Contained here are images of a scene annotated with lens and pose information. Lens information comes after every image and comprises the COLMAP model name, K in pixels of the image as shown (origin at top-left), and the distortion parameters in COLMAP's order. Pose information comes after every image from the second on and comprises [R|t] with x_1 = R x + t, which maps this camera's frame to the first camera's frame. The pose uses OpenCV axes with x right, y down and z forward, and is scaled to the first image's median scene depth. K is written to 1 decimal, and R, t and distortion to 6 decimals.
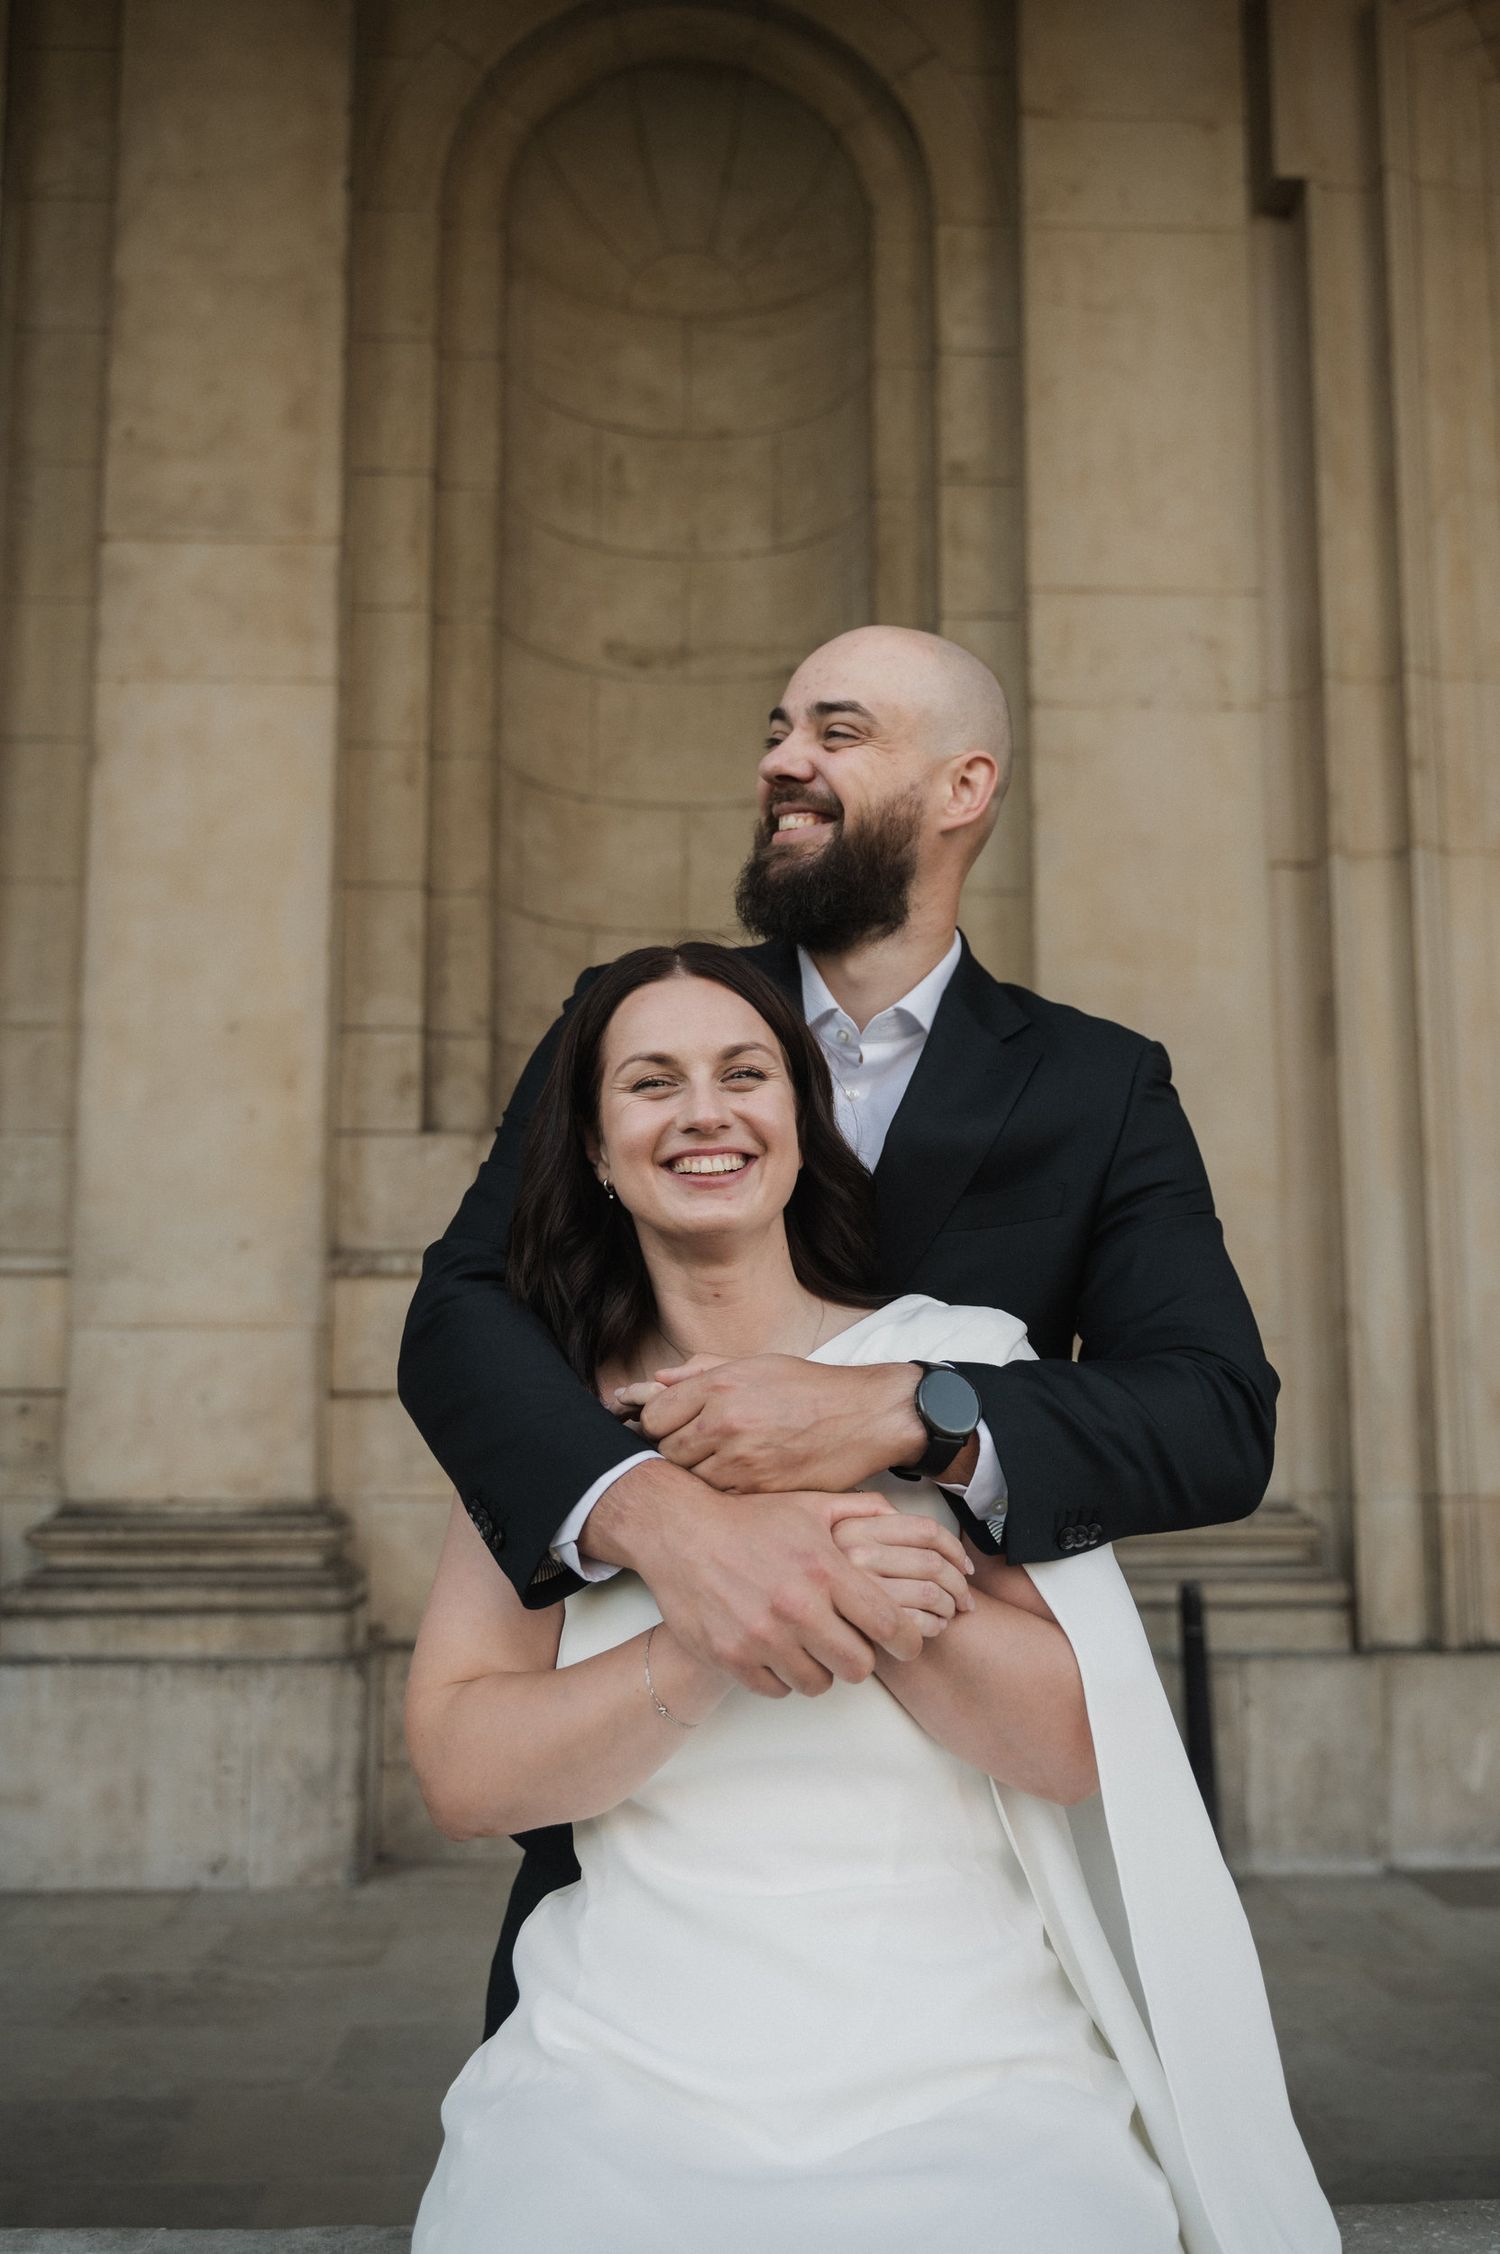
lens RADIAL K [[2043.7, 0, 757.0], [0, 2043.7, 1138.5], [0, 0, 1]] dist [-0.008600, -0.009019]
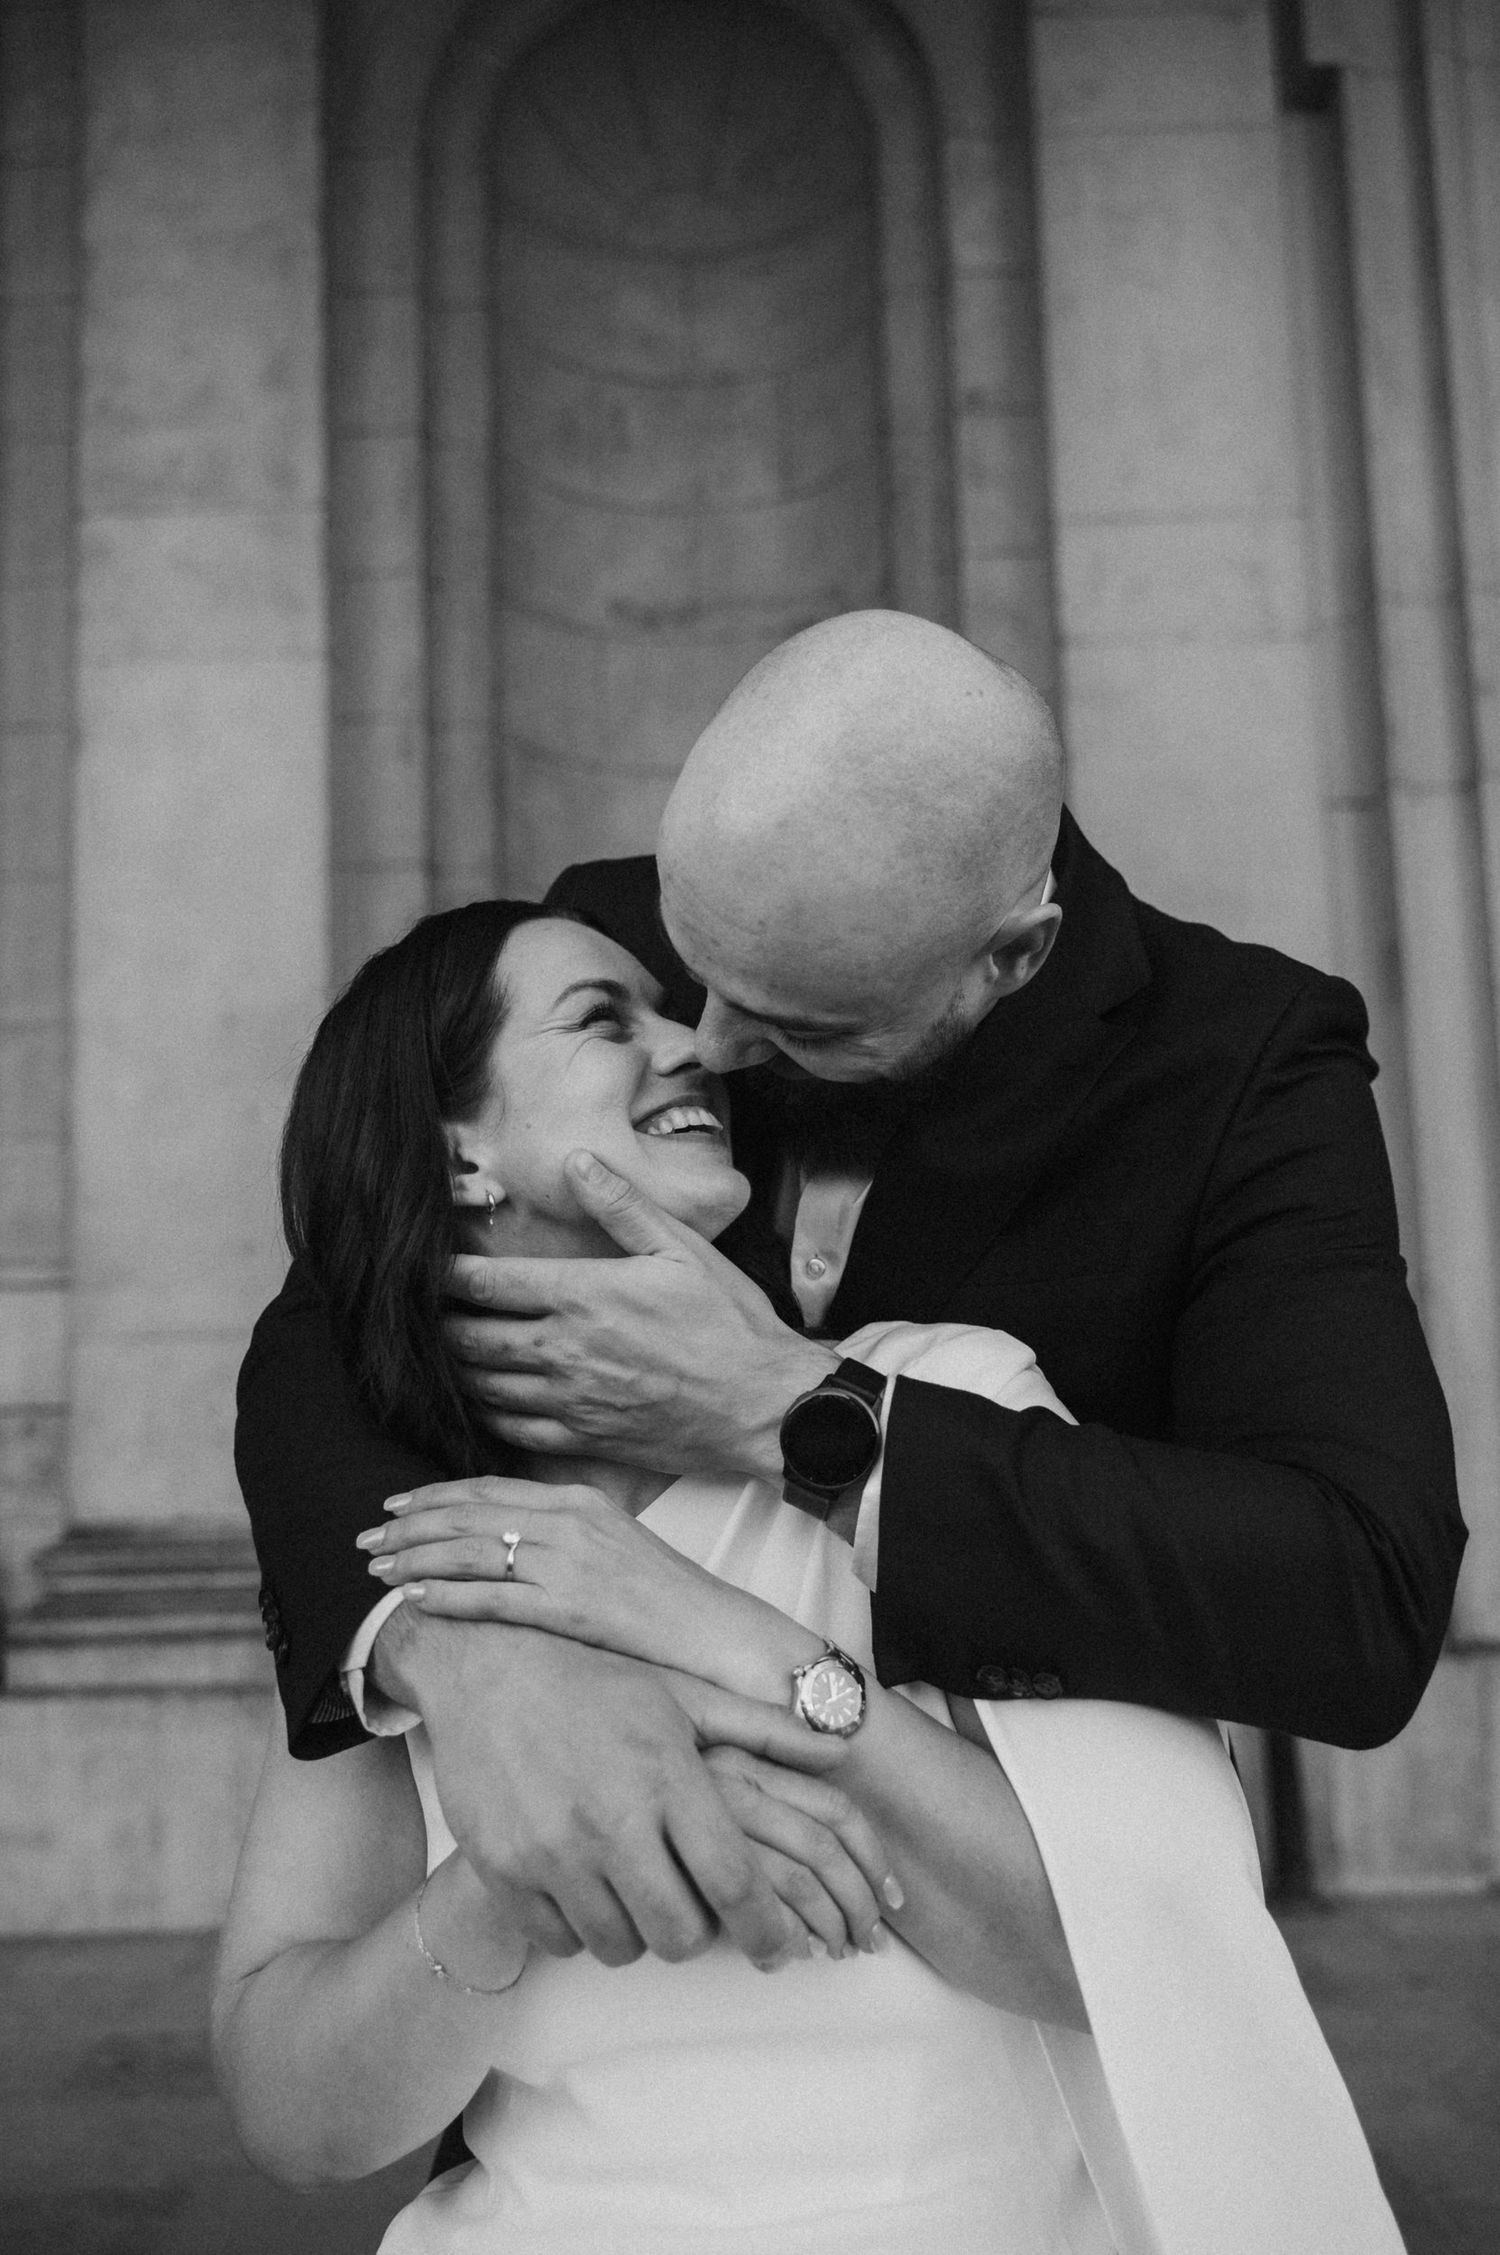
lens RADIAL K [[1928.0, 0, 750.0], [0, 1928.0, 1127.5], [0, 0, 1]] dist [-0.002977, -0.002301]
pose [[0.998369, -0.035021, -0.045087, 0.023841], [0.035184, 0.999377, 0.002821, 0.001308], [0.044961, -0.004402, 0.998979, 0.110607]]
